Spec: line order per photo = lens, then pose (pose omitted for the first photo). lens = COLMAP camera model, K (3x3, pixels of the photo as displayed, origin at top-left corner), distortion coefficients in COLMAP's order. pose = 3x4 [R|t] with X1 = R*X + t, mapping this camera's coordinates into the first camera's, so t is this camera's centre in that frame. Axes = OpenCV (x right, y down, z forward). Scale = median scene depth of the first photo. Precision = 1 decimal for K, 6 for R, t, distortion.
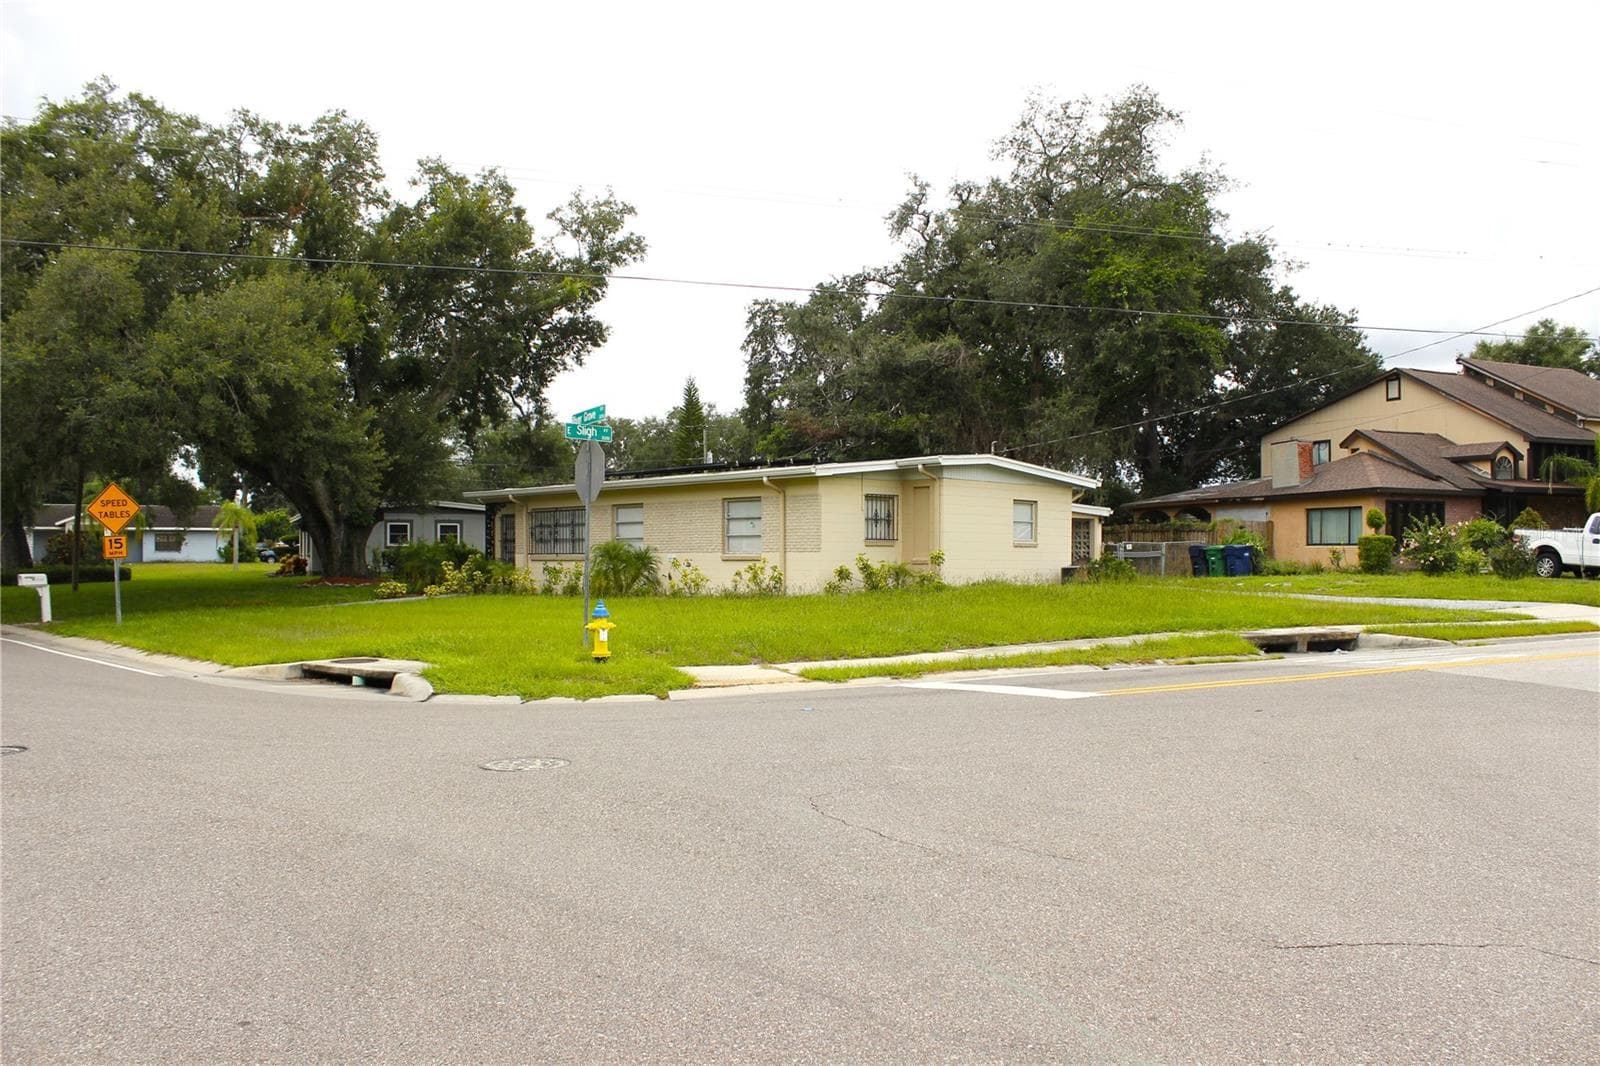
lens RADIAL K [[1331.0, 0, 797.9], [0, 1331.0, 539.9], [0, 0, 1]] dist [-0.157547, 0.155772]
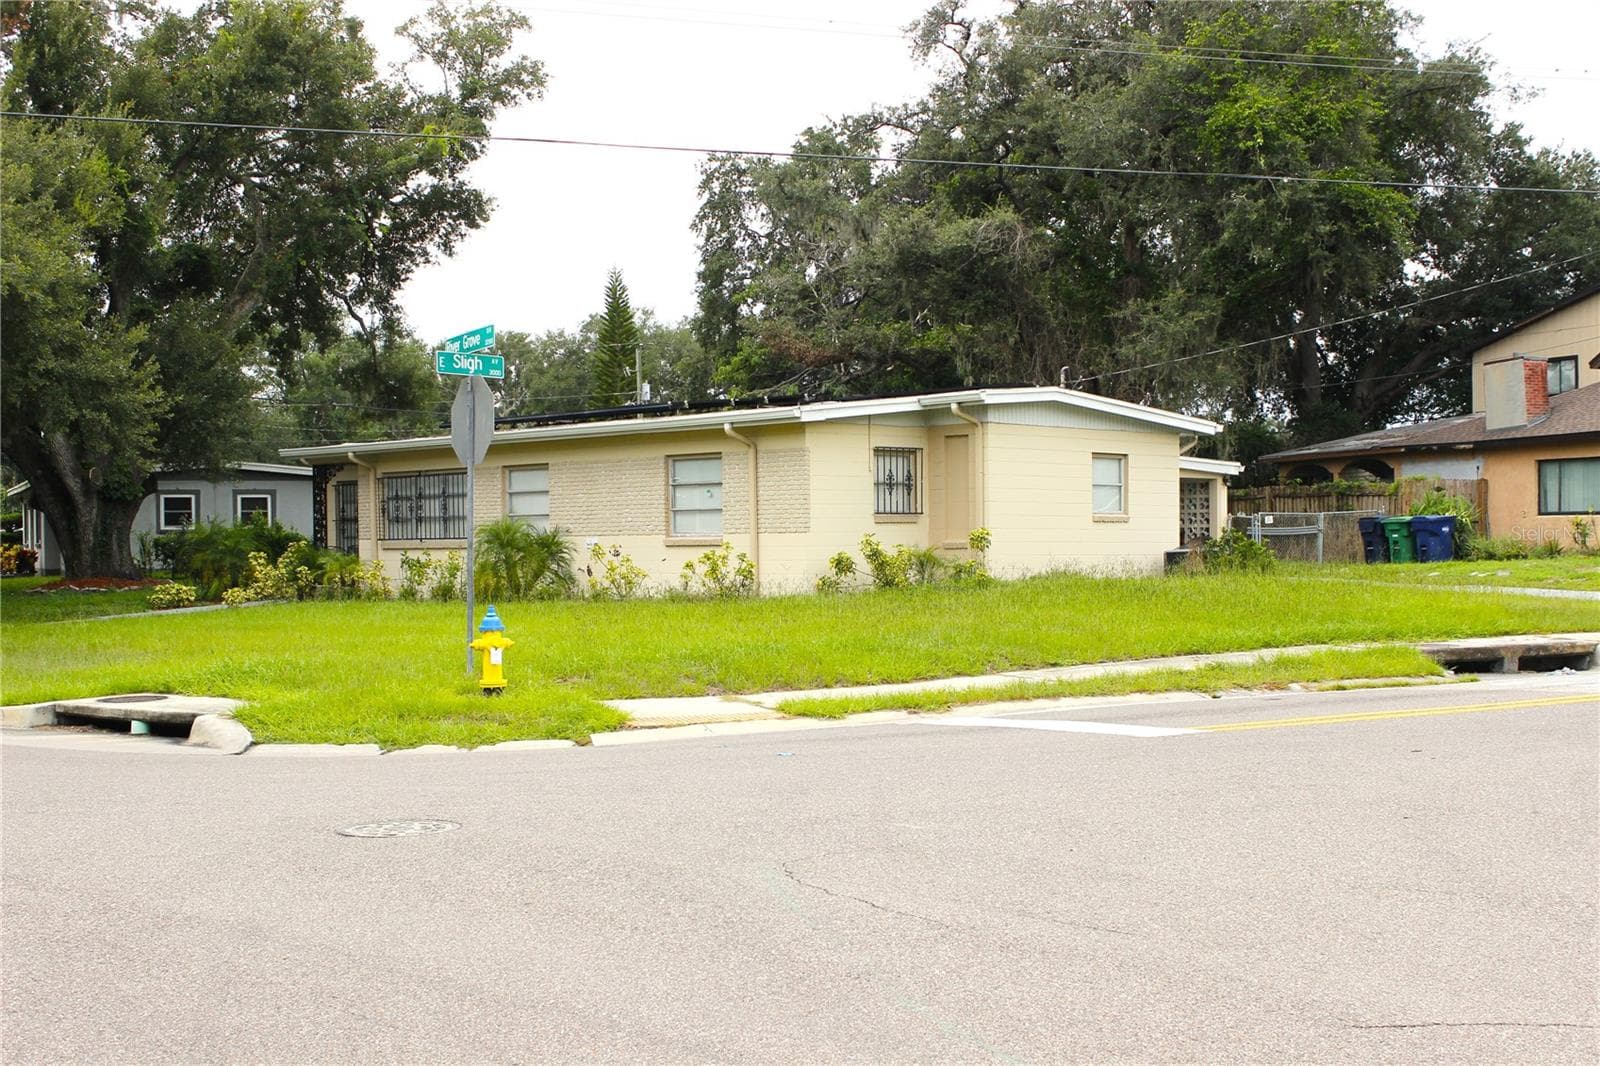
lens RADIAL K [[2015.4, 0, 800.0], [0, 2015.4, 533.0], [0, 0, 1]] dist [-0.051307, 0.053725]
pose [[0.999900, -0.010556, 0.009366, 0.001631], [0.010461, 0.999894, 0.010096, -0.000799], [-0.009472, -0.009997, 0.999905, -0.024033]]
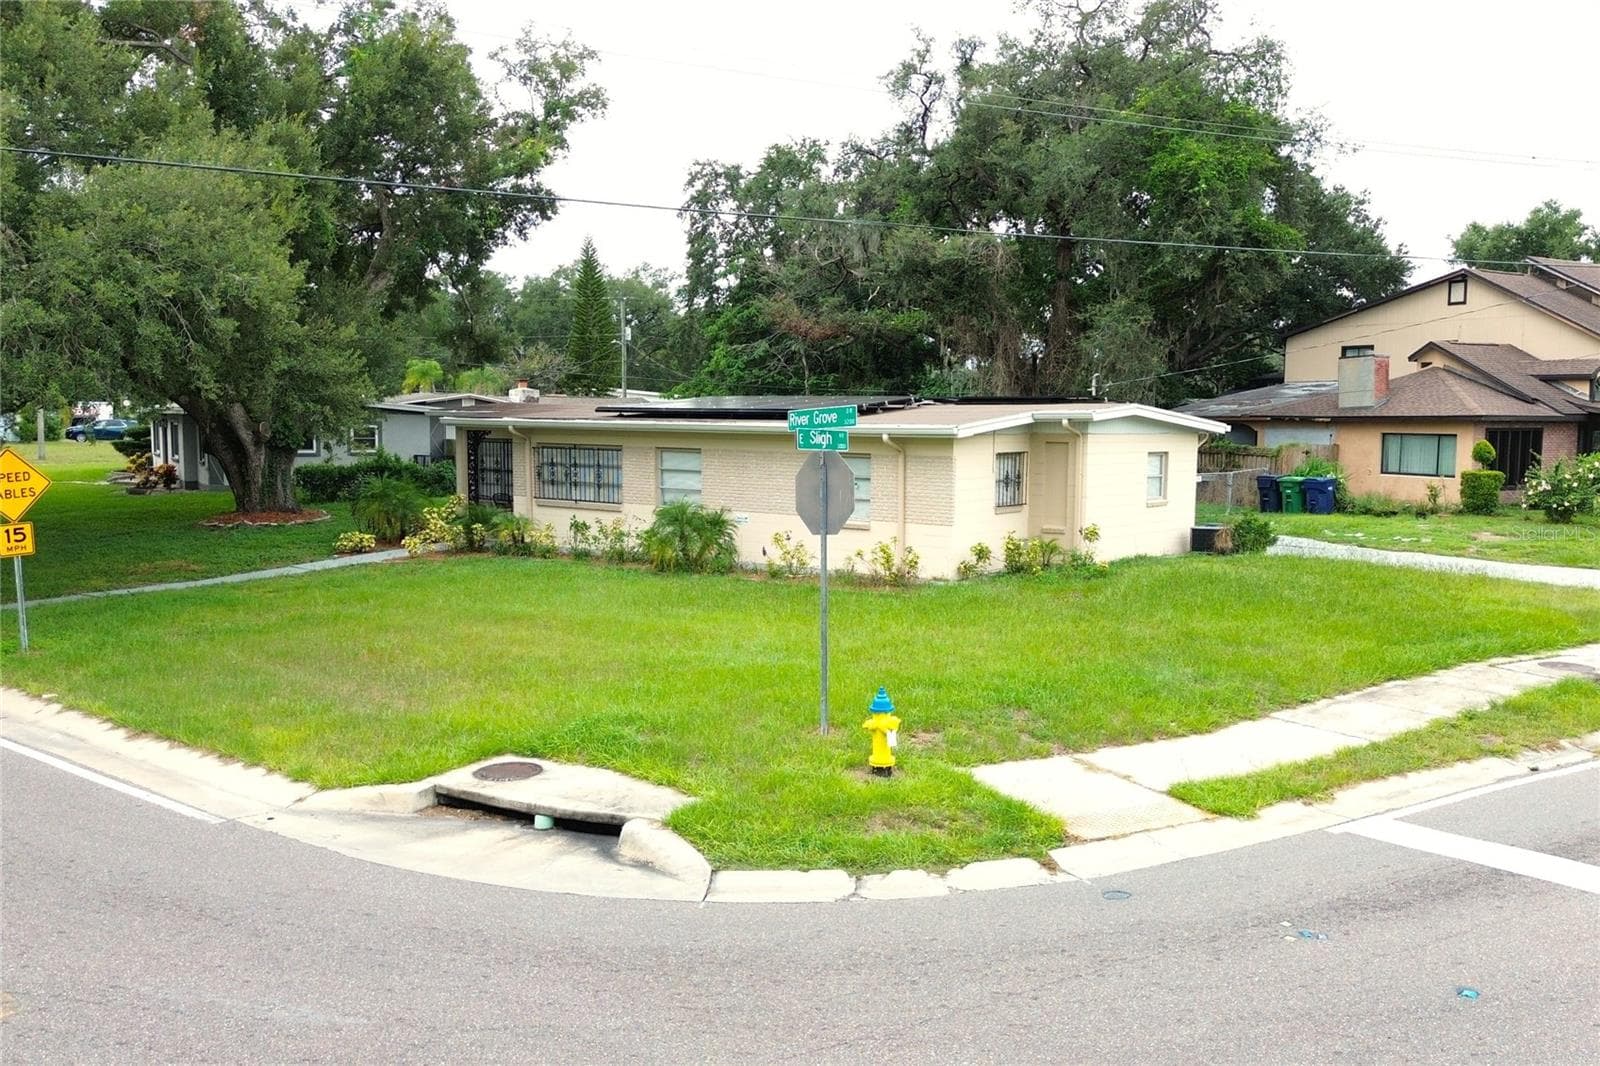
lens RADIAL K [[1361.6, 0, 855.8], [0, 1361.6, 521.1], [0, 0, 1]] dist [0.132096, -0.230203]
pose [[0.989636, -0.001694, 0.143592, -0.106292], [-0.011266, 0.995933, 0.089395, -0.044318], [-0.143159, -0.090086, 0.985591, 0.106318]]
